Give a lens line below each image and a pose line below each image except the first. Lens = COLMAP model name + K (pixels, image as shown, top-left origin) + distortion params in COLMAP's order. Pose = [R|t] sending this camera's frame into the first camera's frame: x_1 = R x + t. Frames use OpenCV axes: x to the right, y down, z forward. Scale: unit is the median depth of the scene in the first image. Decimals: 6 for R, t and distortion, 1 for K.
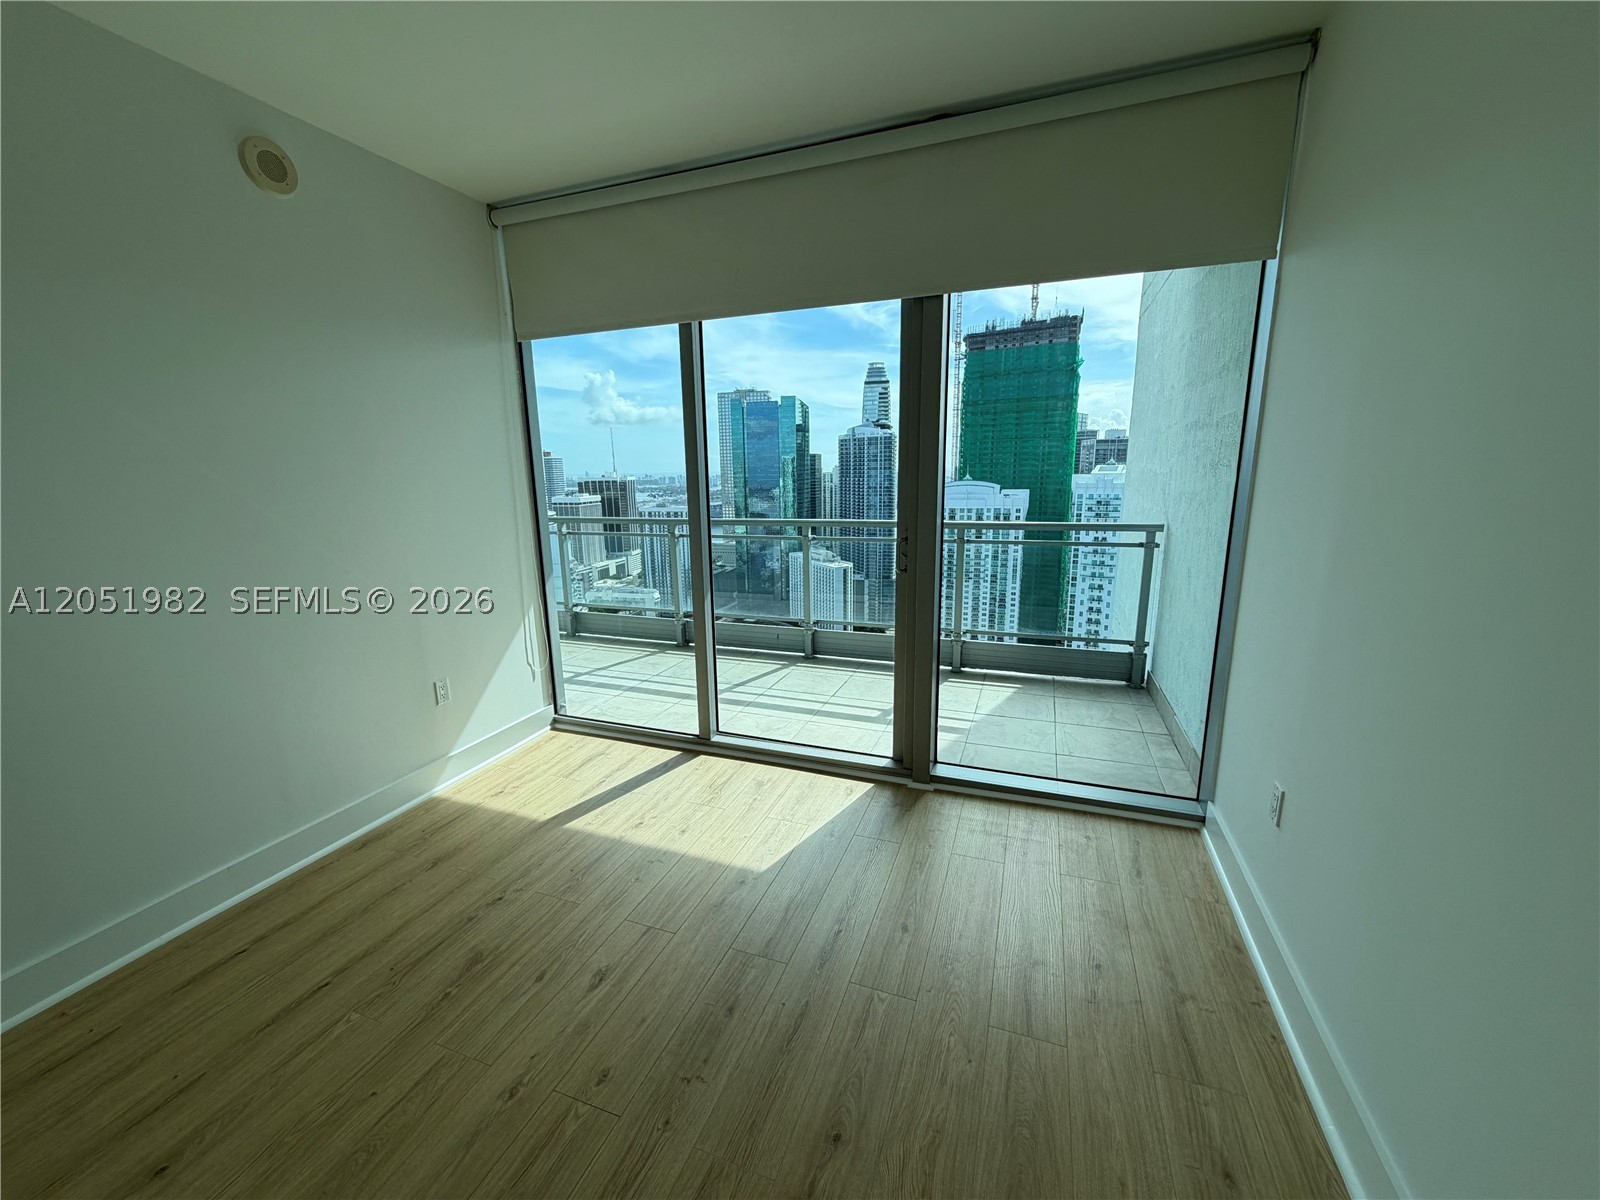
lens RADIAL K [[638.9, 0, 792.1], [0, 638.9, 604.8], [0, 0, 1]] dist [0.000760, 0.000546]
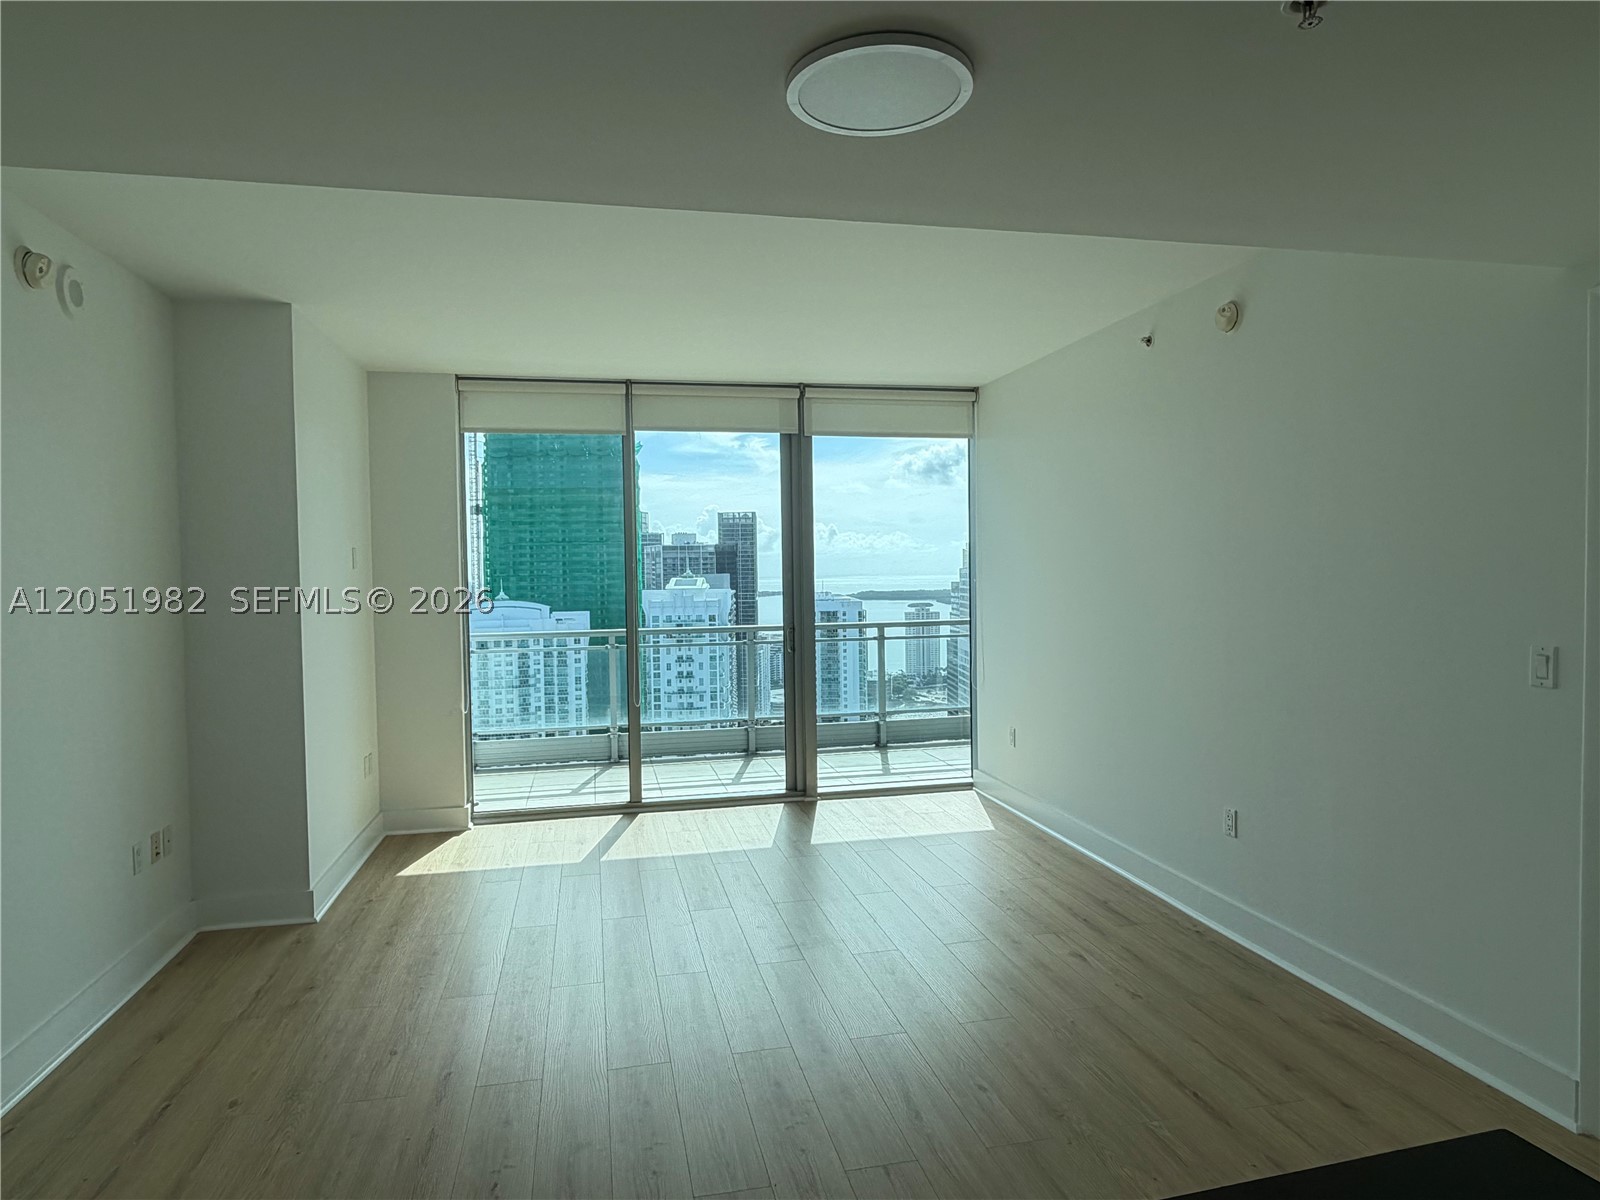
lens RADIAL K [[936.5, 0, 795.2], [0, 936.5, 604.1], [0, 0, 1]] dist [0.006883, -0.006235]
pose [[0.838948, -0.016488, 0.543962, -0.129408], [0.117458, 0.981469, -0.151404, -0.030437], [-0.531385, 0.190912, 0.825338, 0.098592]]
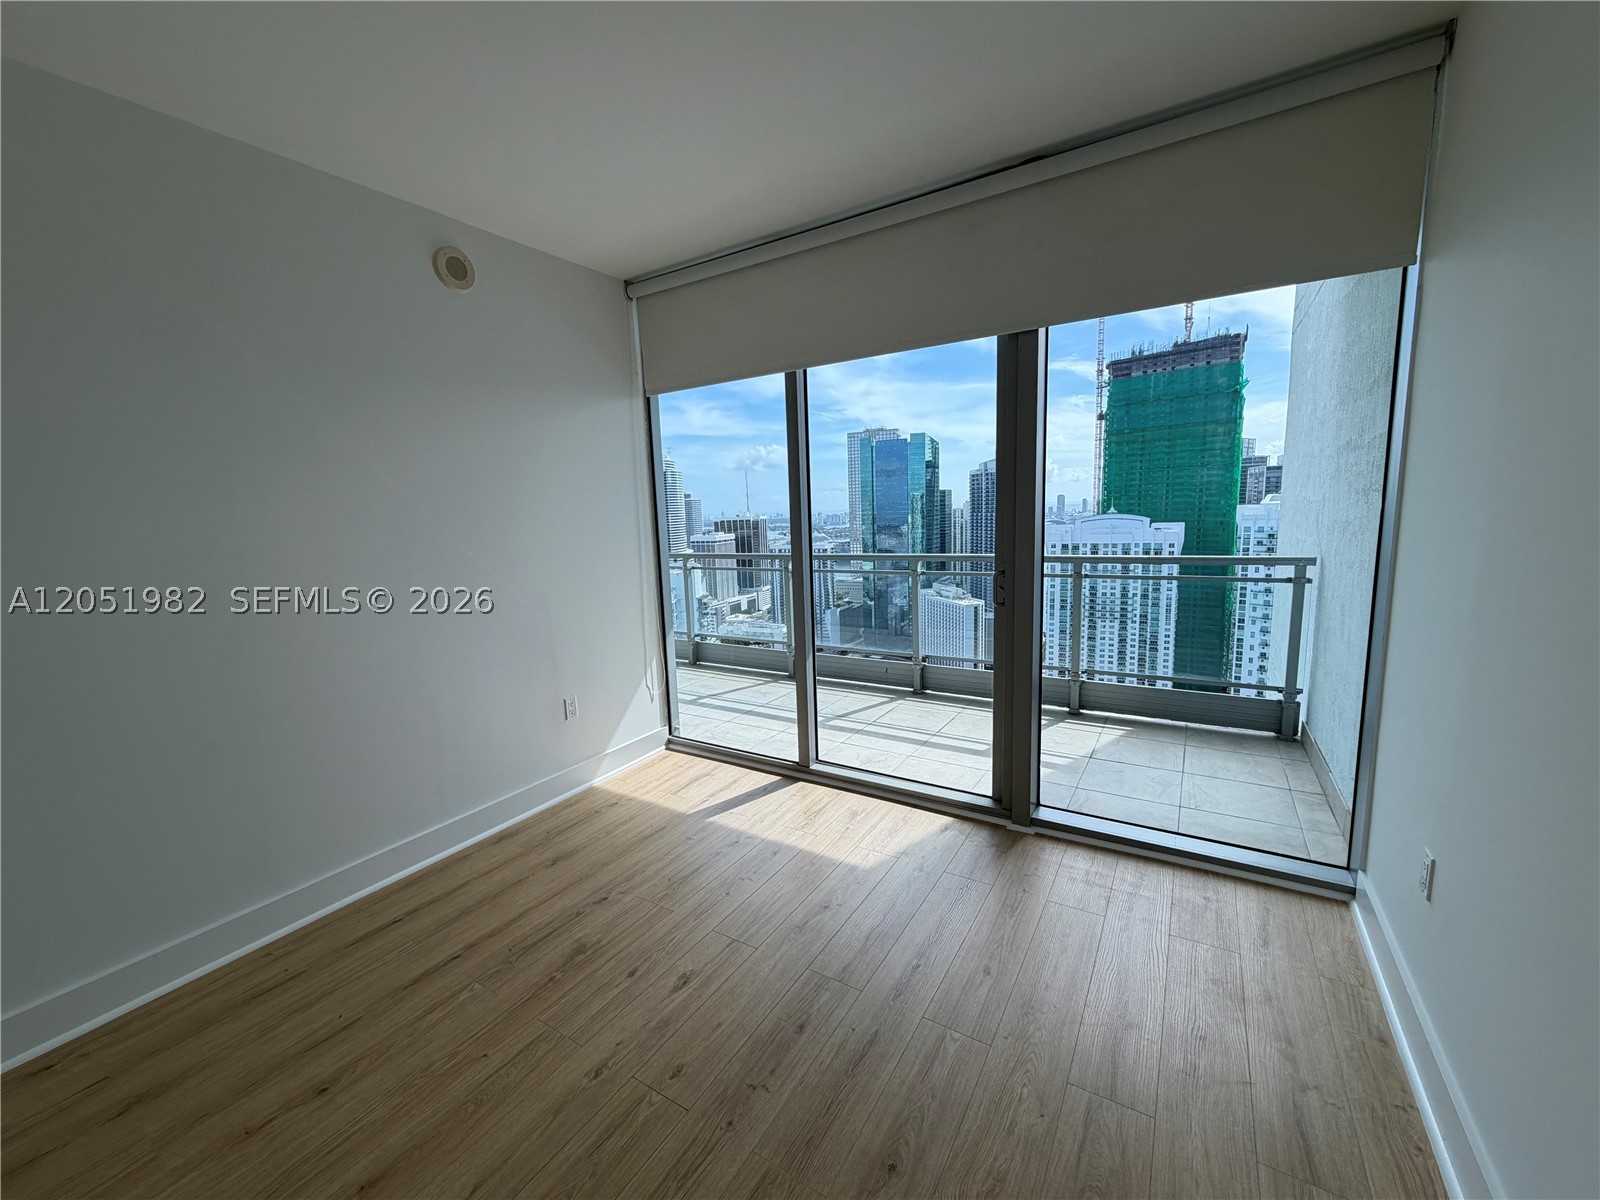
lens RADIAL K [[638.9, 0, 791.0], [0, 638.9, 604.3], [0, 0, 1]] dist [0.000760, 0.000546]
pose [[0.979890, 0.011455, -0.199210, 0.036896], [-0.022922, 0.998204, -0.055350, 0.006430], [0.198218, 0.058803, 0.978392, -0.019564]]
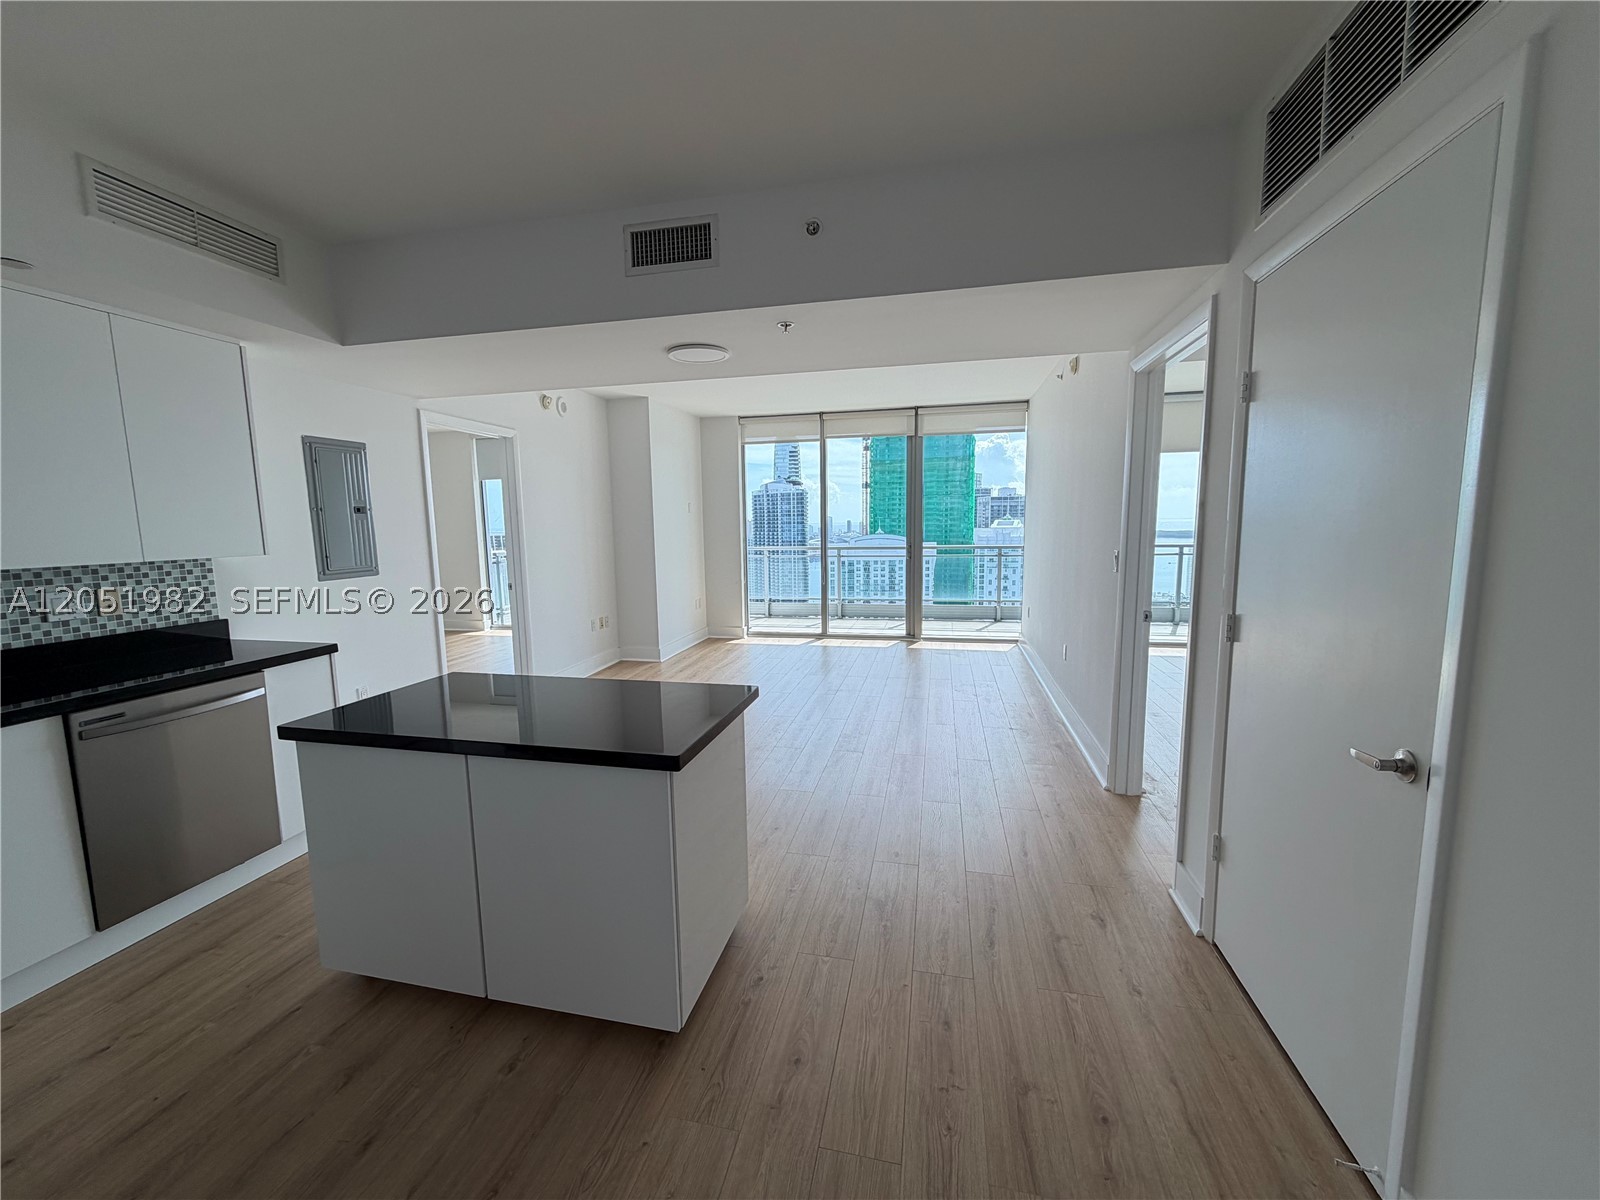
lens RADIAL K [[638.9, 0, 799.2], [0, 638.9, 591.0], [0, 0, 1]] dist [0.000760, 0.000546]
pose [[0.990234, -0.014176, 0.138691, -0.029717], [0.028448, 0.994432, -0.101469, 0.018881], [-0.136480, 0.104424, 0.985124, -0.111246]]
